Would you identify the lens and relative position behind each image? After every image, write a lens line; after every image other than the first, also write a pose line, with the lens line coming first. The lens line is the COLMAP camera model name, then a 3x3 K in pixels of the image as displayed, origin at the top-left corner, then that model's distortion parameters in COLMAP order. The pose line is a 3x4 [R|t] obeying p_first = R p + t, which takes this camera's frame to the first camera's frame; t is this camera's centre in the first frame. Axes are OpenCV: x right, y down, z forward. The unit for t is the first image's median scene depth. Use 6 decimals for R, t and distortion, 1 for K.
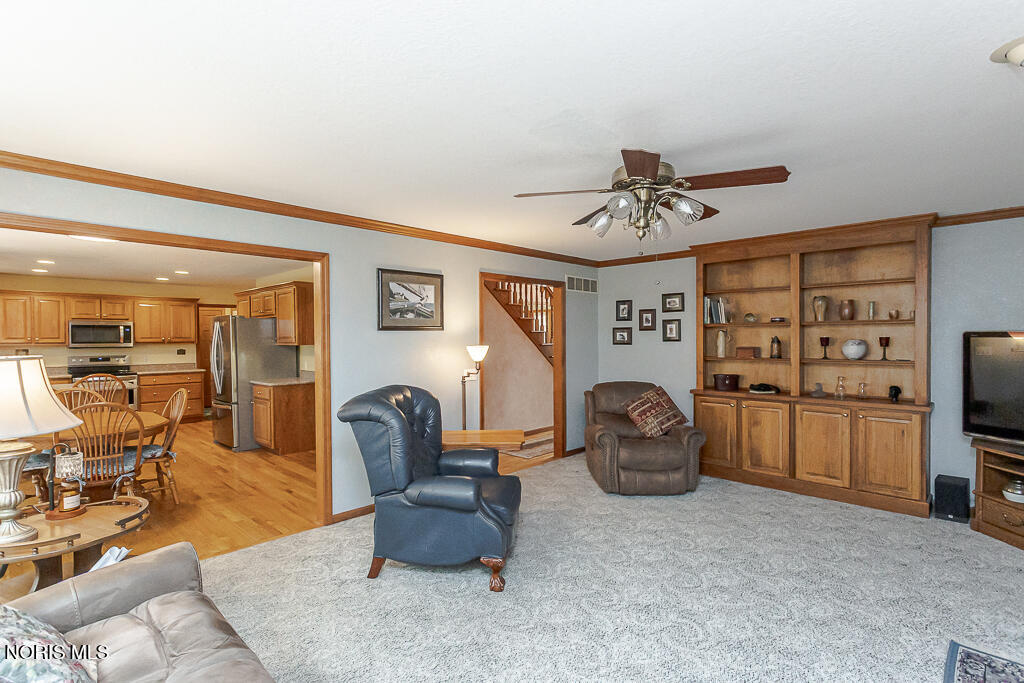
lens RADIAL K [[499.7, 0, 508.0], [0, 499.7, 342.0], [0, 0, 1]] dist [0.001203, 0.000738]
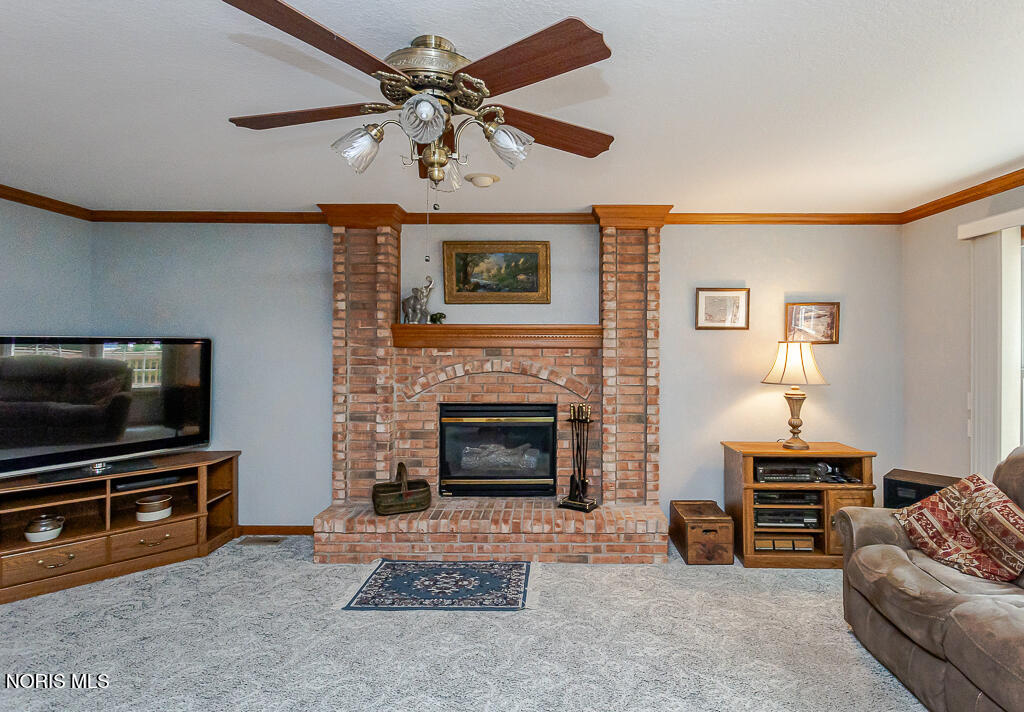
lens RADIAL K [[535.0, 0, 513.3], [0, 535.0, 341.8], [0, 0, 1]] dist [0.001869, 0.001458]
pose [[-0.701213, 0.000753, 0.712951, -0.148083], [0.006062, 0.999970, 0.004906, -0.009976], [-0.712926, 0.007762, -0.701196, 0.789454]]
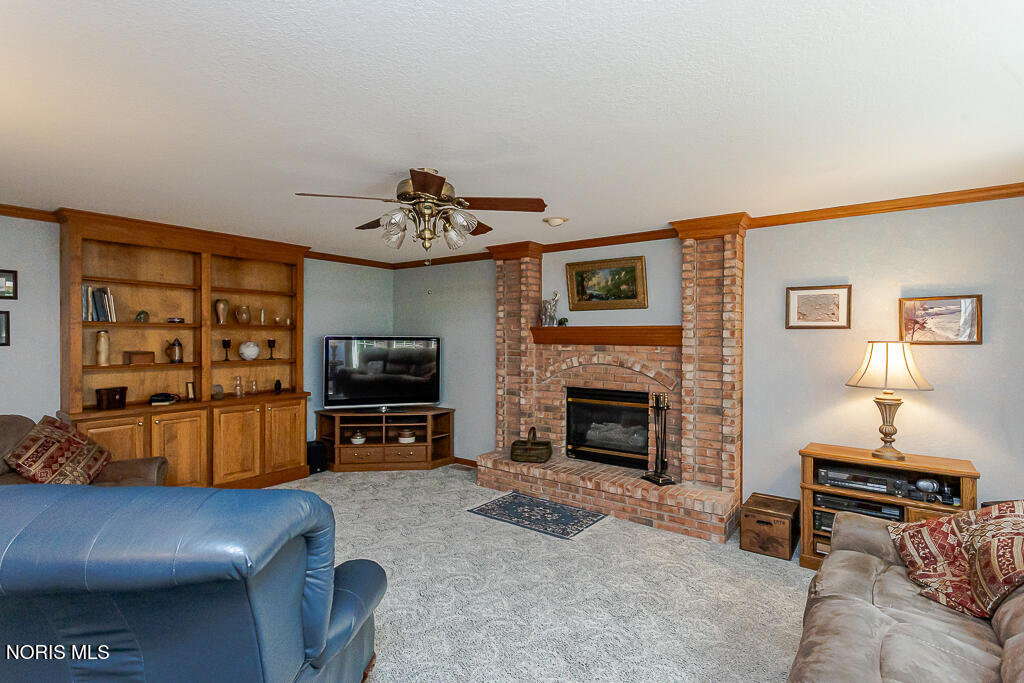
lens RADIAL K [[499.7, 0, 508.0], [0, 499.7, 342.0], [0, 0, 1]] dist [0.001203, 0.000738]
pose [[-0.128681, -0.007388, 0.991658, -0.459149], [0.004258, 0.999959, 0.008003, -0.010789], [-0.991677, 0.005252, -0.128644, 0.549976]]
